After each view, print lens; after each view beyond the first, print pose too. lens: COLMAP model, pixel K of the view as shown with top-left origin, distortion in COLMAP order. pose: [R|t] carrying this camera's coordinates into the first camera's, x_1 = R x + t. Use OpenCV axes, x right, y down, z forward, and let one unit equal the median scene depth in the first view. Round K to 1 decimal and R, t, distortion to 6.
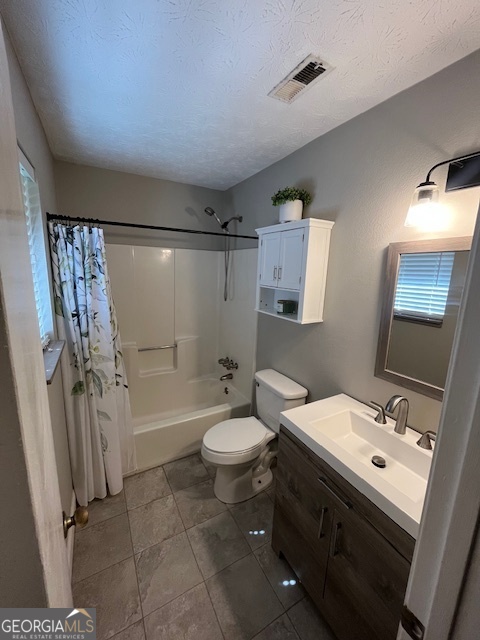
lens RADIAL K [[258.5, 0, 239.8], [0, 258.5, 317.9], [0, 0, 1]] dist [-0.001592, -0.000787]
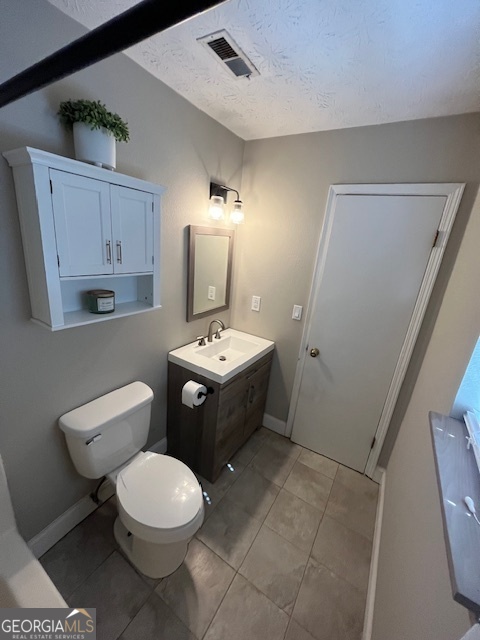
lens RADIAL K [[258.5, 0, 238.4], [0, 258.5, 317.6], [0, 0, 1]] dist [-0.001592, -0.000787]
pose [[-0.477726, -0.324745, 0.816283, -0.738361], [0.062459, 0.914263, 0.400279, -0.337880], [-0.876286, 0.242208, -0.416484, 1.335107]]
